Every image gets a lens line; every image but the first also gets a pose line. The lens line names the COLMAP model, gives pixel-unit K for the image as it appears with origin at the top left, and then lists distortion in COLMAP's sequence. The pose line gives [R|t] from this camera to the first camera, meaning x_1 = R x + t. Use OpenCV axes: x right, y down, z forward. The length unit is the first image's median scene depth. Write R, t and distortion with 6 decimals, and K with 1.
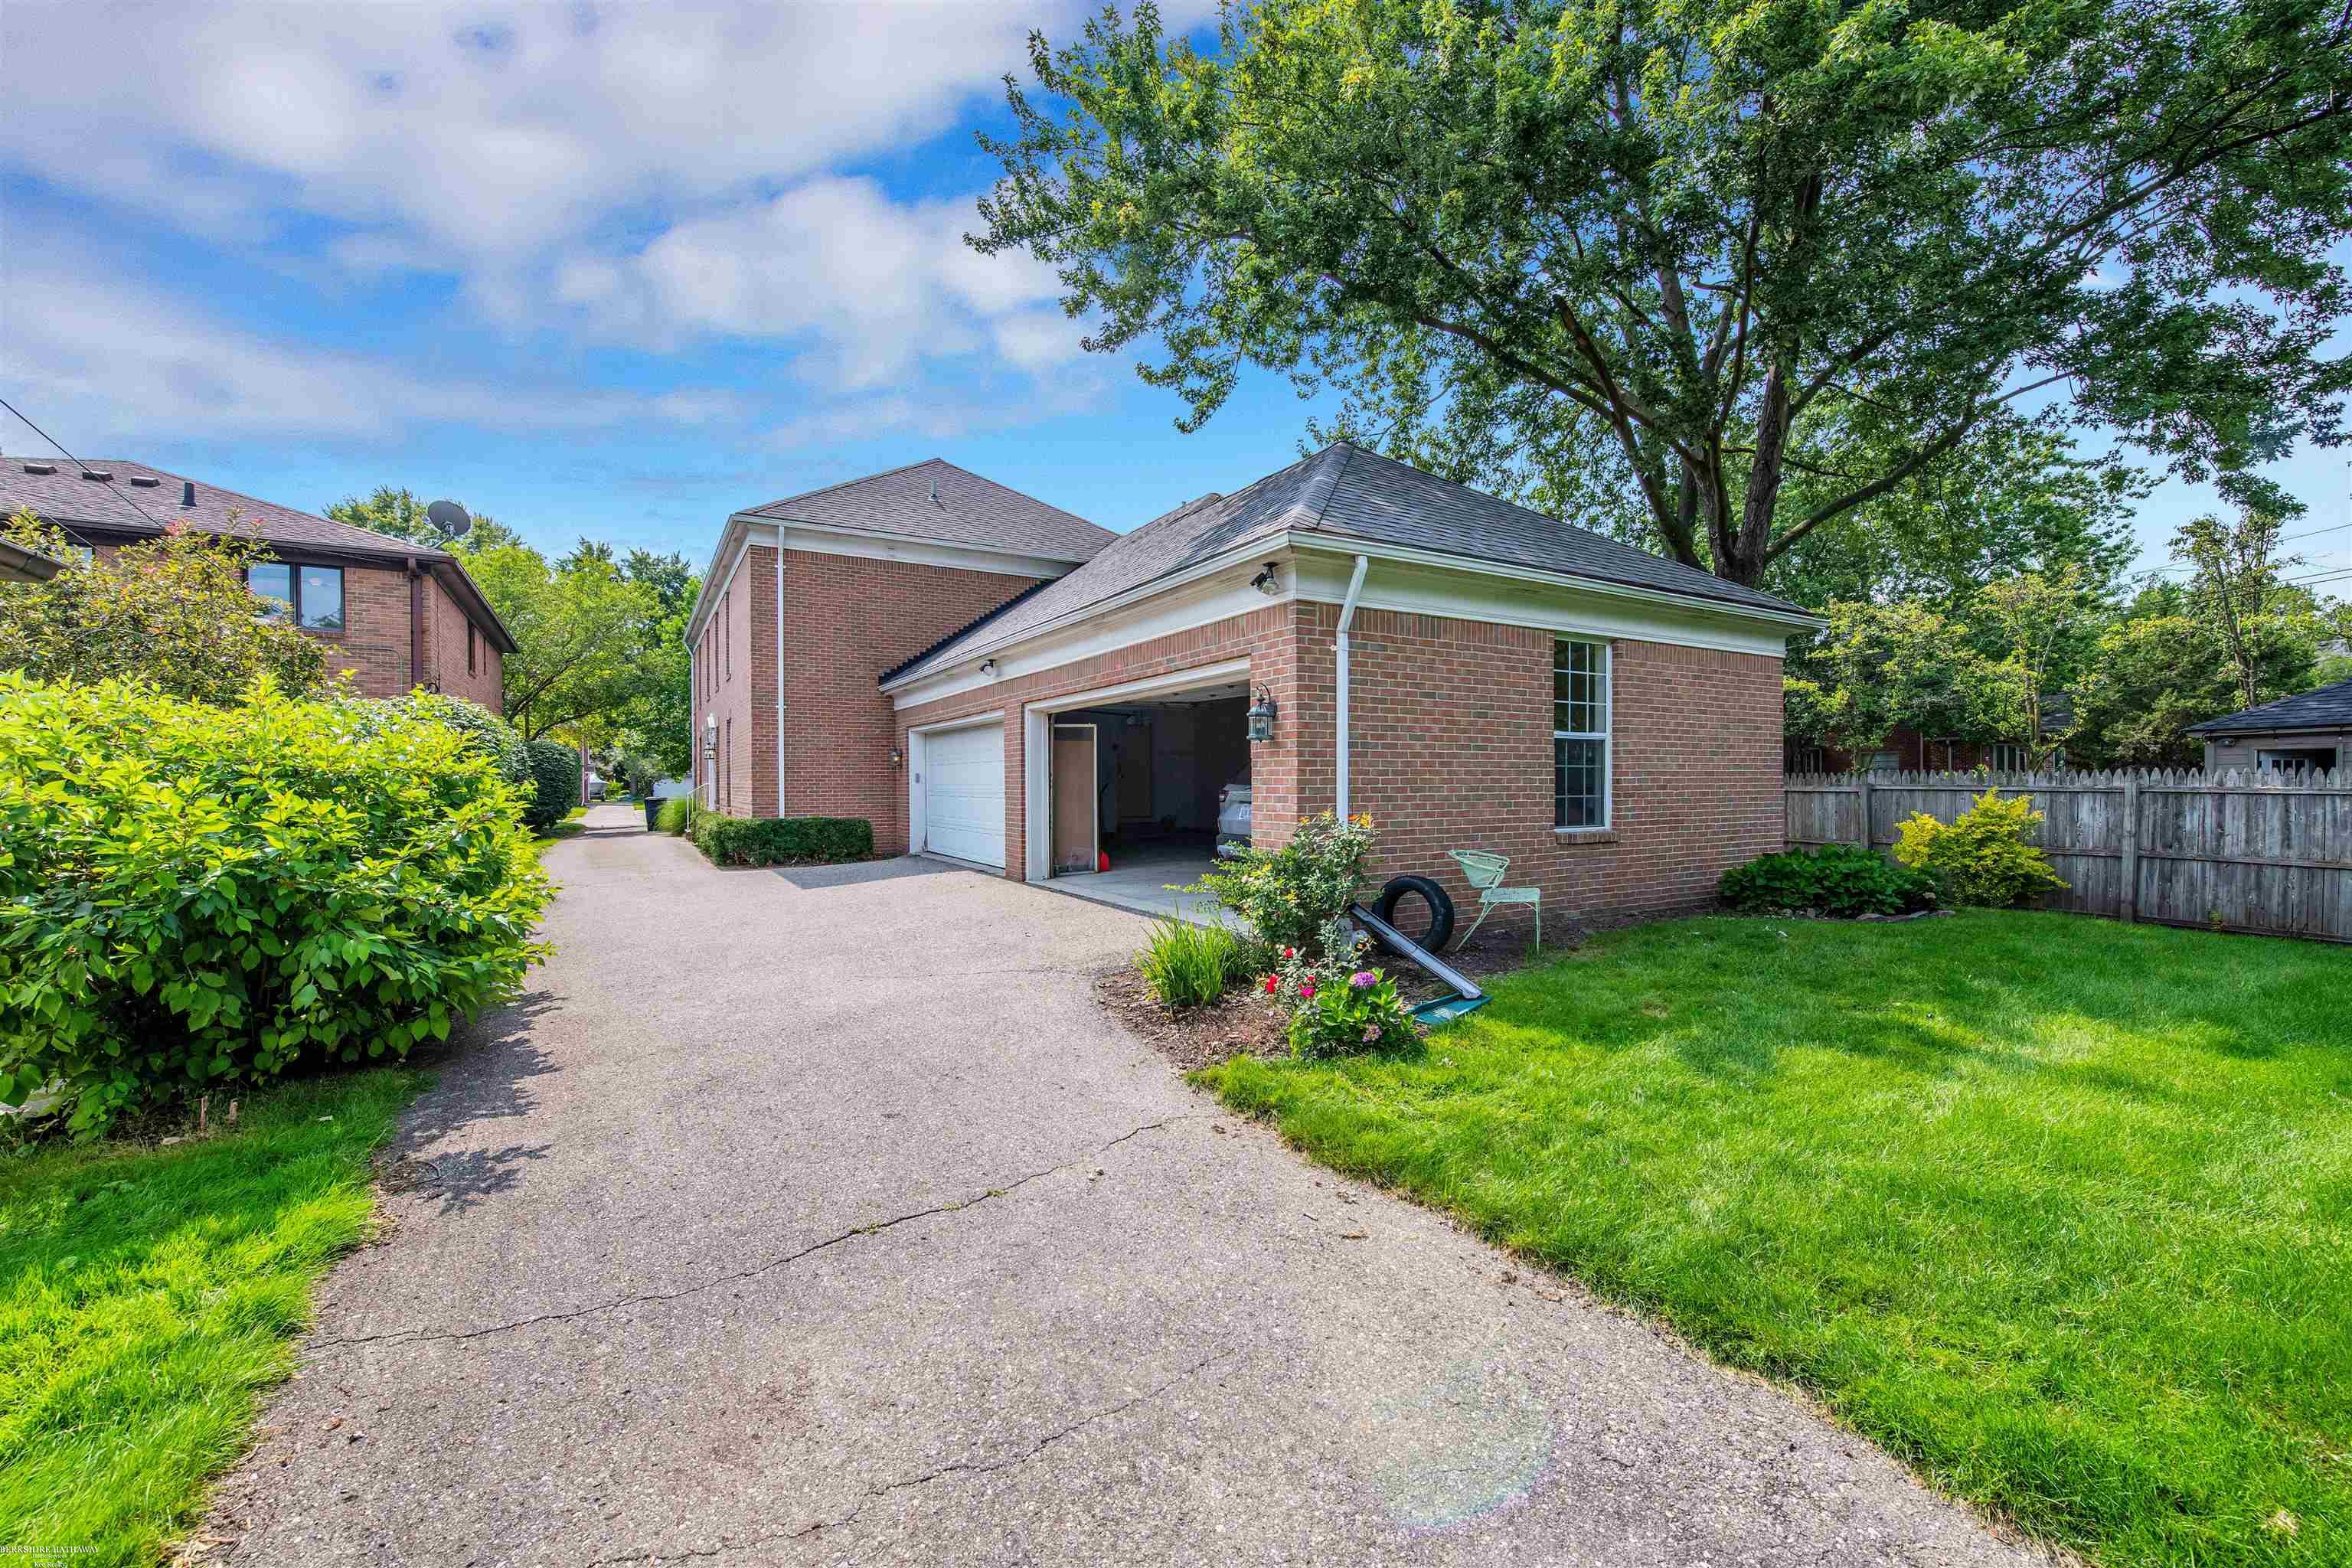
lens RADIAL K [[930.9, 0, 1176.0], [0, 930.9, 784.0], [0, 0, 1]] dist [0.006703, 0.000042]
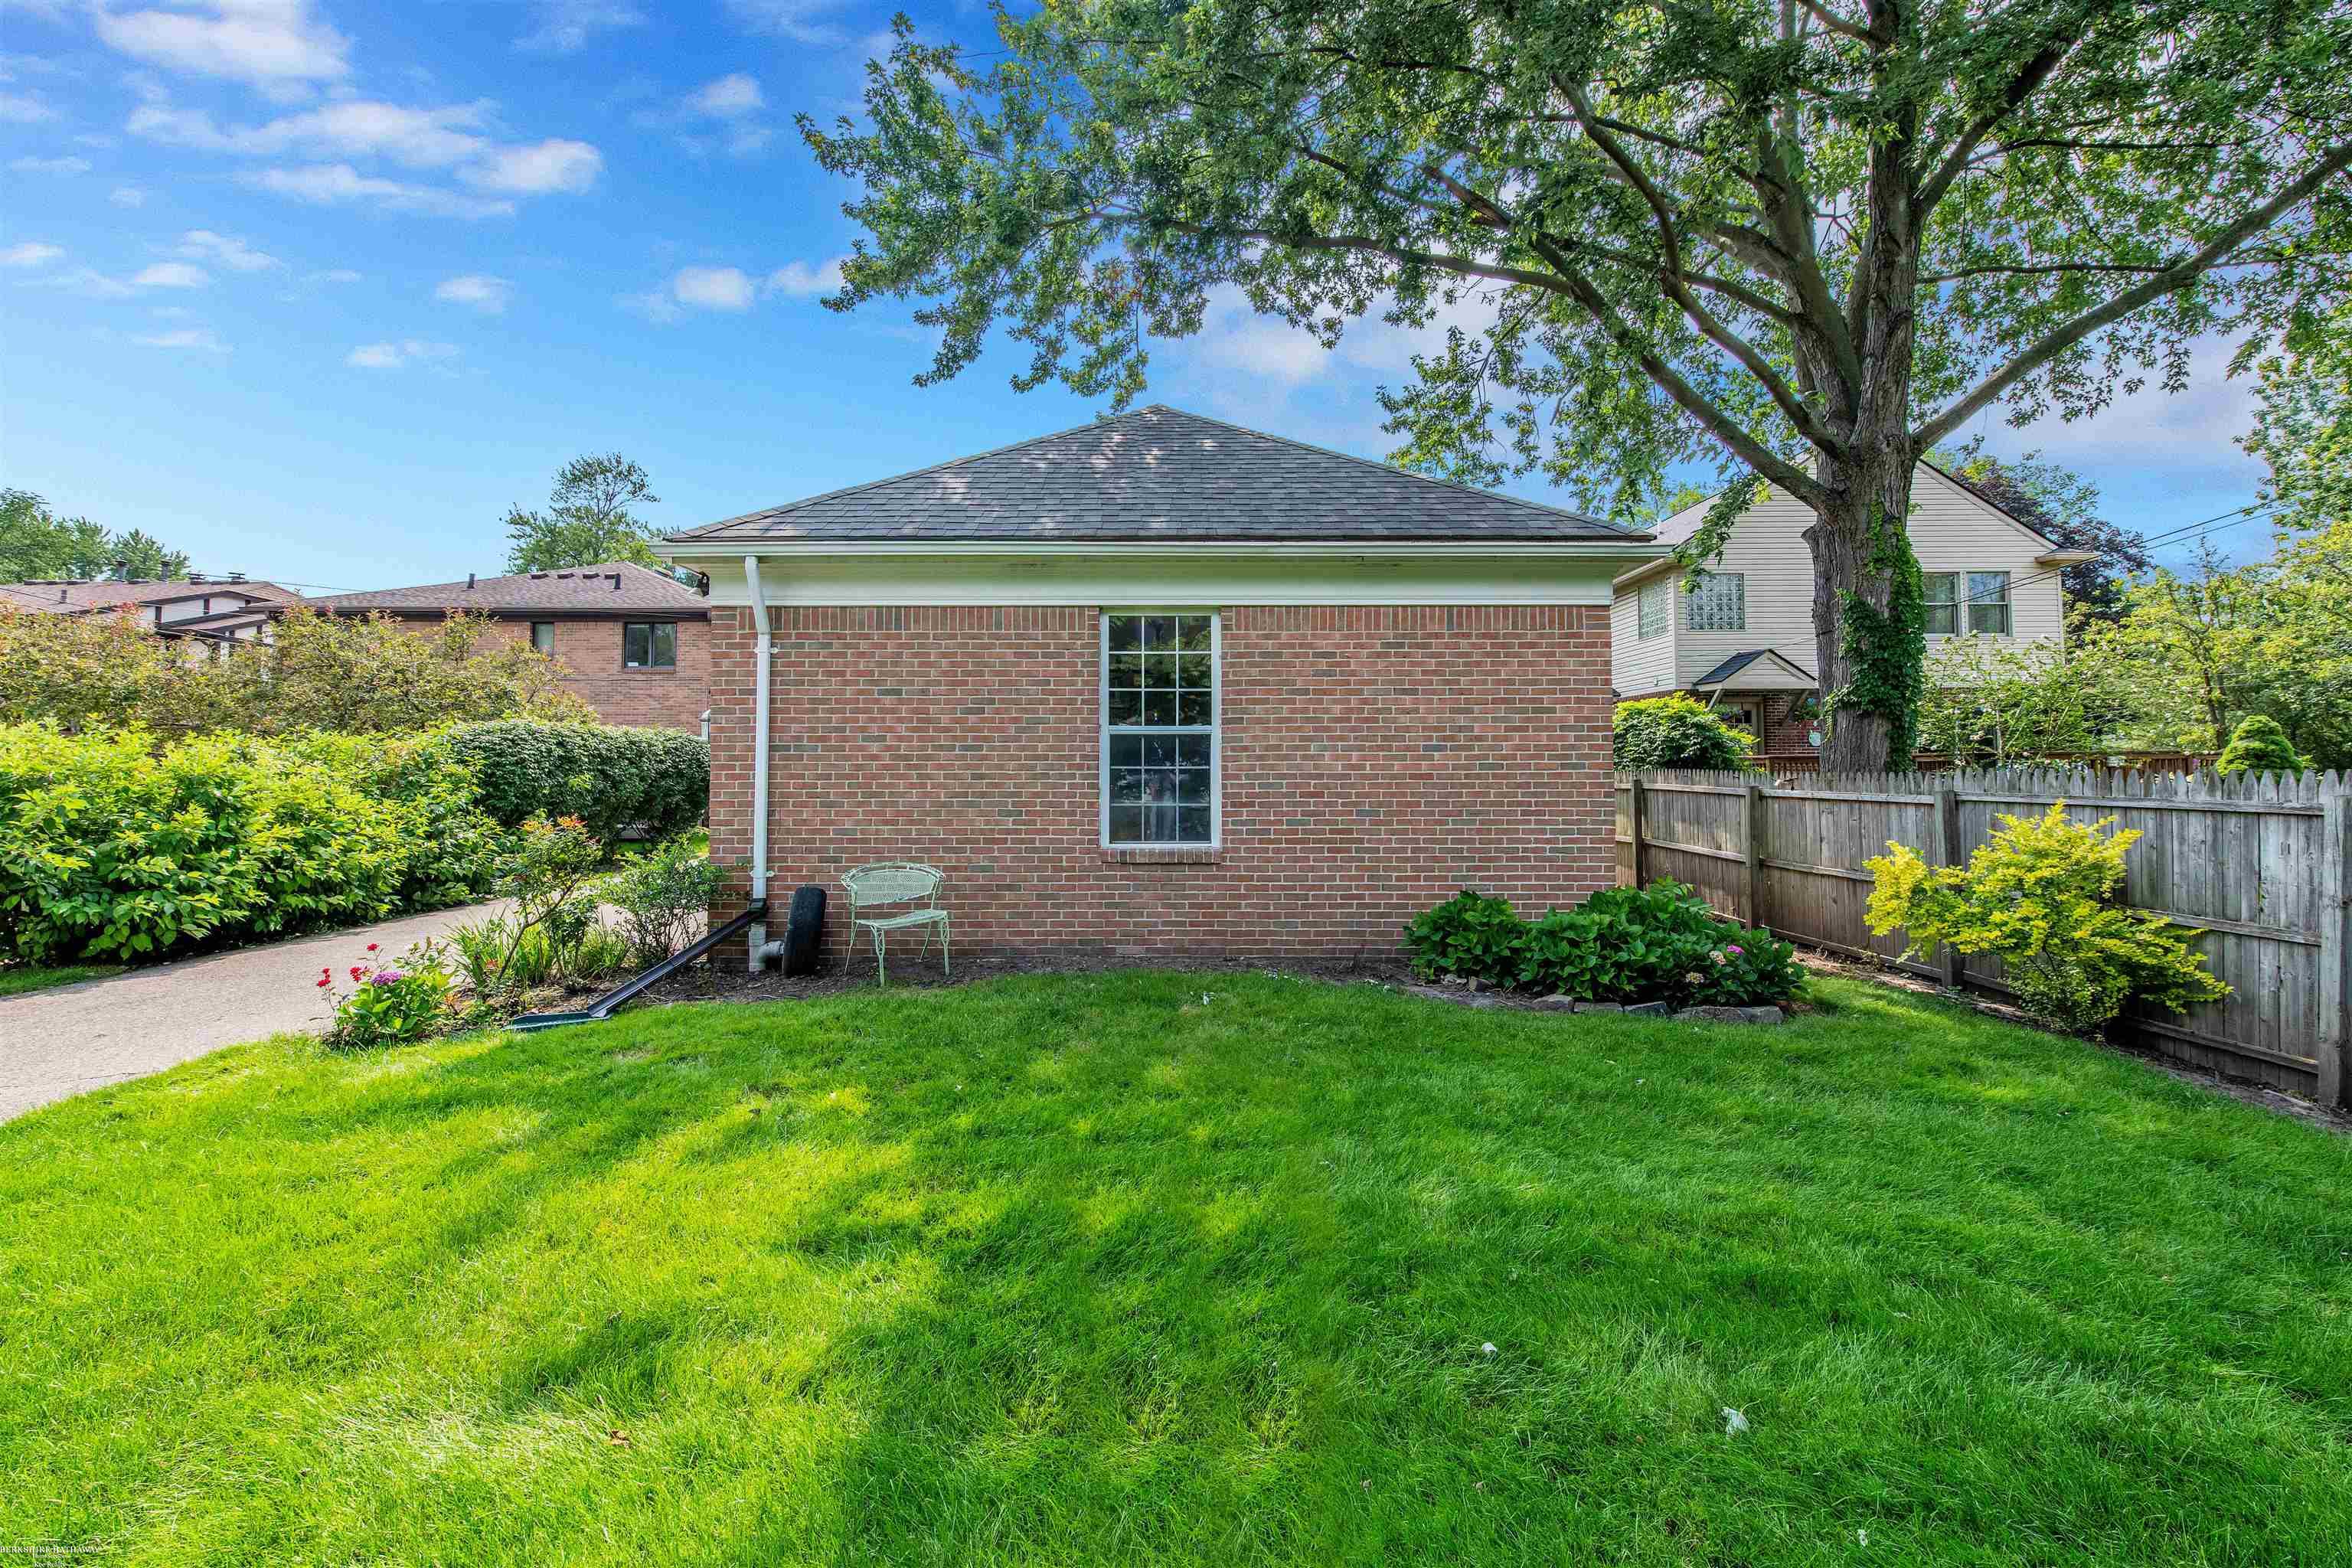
lens RADIAL K [[957.0, 0, 1174.5], [0, 957.0, 729.9], [0, 0, 1]] dist [0.006056, 0.000209]
pose [[0.860531, -0.020358, -0.508991, 0.855312], [-0.002861, 0.998992, -0.044792, -0.014210], [0.509390, 0.040002, 0.859606, 0.285071]]
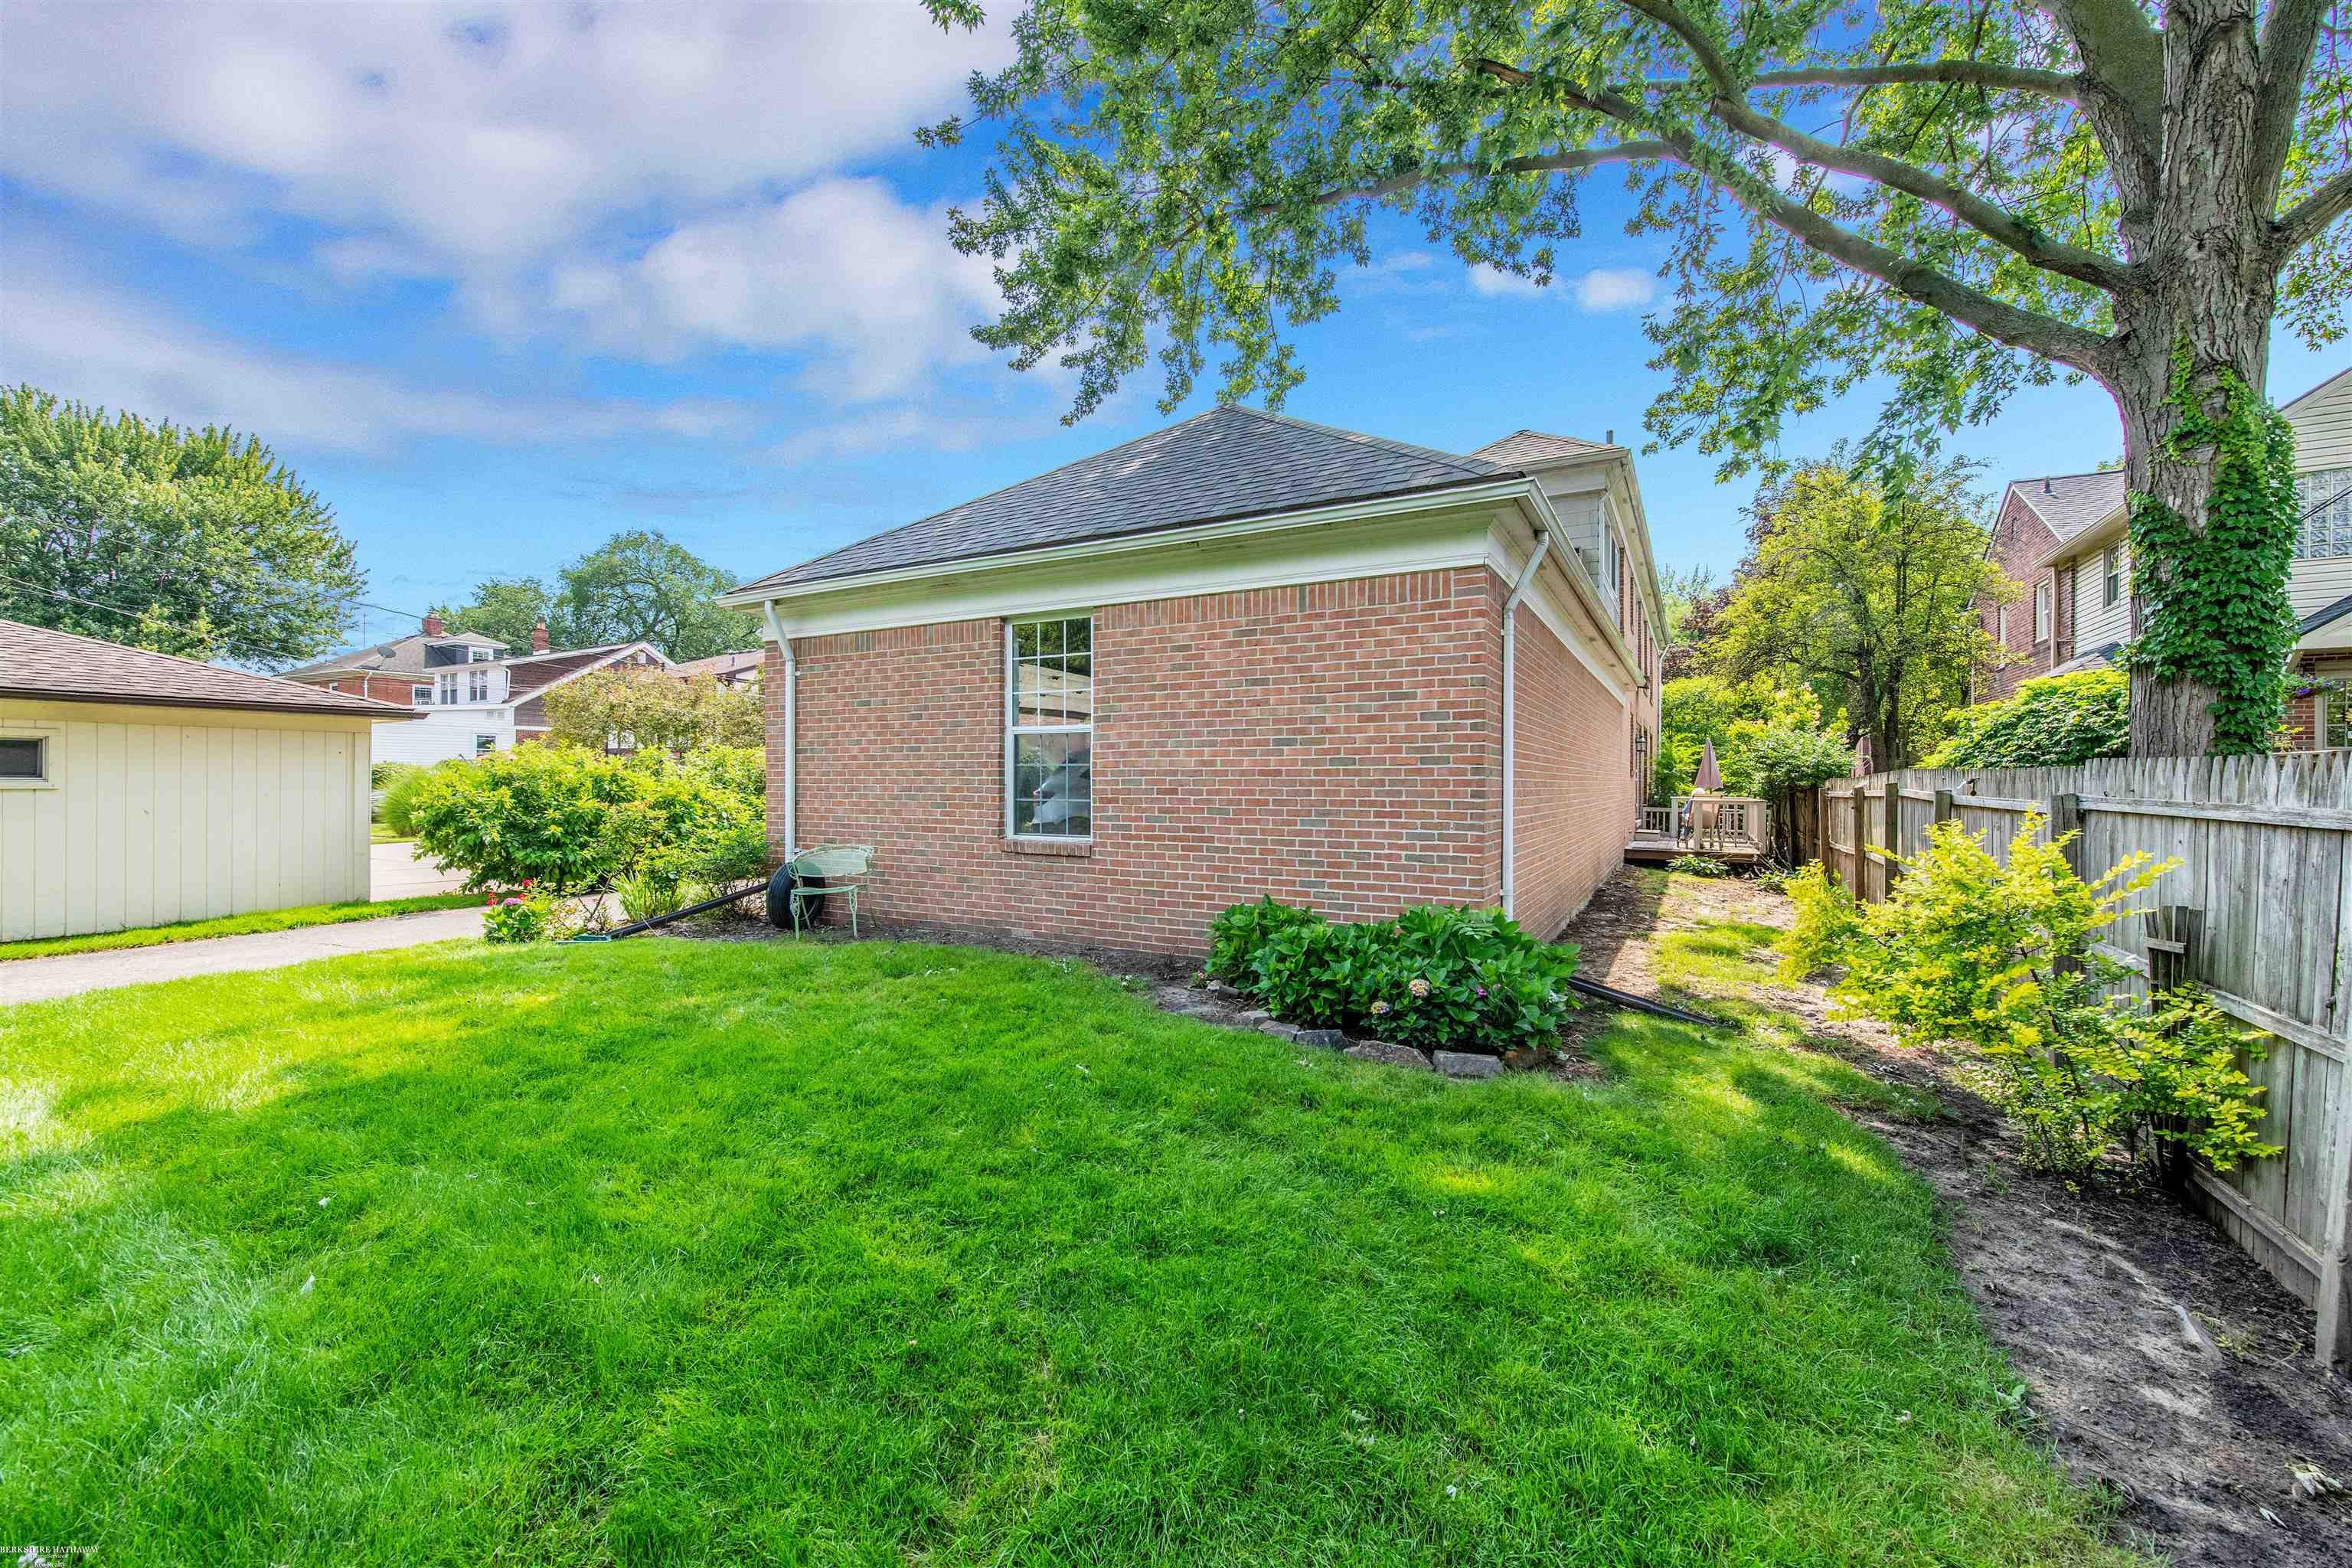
lens RADIAL K [[930.9, 0, 1176.0], [0, 930.9, 784.0], [0, 0, 1]] dist [0.006703, 0.000042]
pose [[0.505318, 0.007536, -0.862900, 1.215660], [-0.005313, 0.999970, 0.005622, -0.006793], [0.862917, 0.001744, 0.505343, 0.655582]]
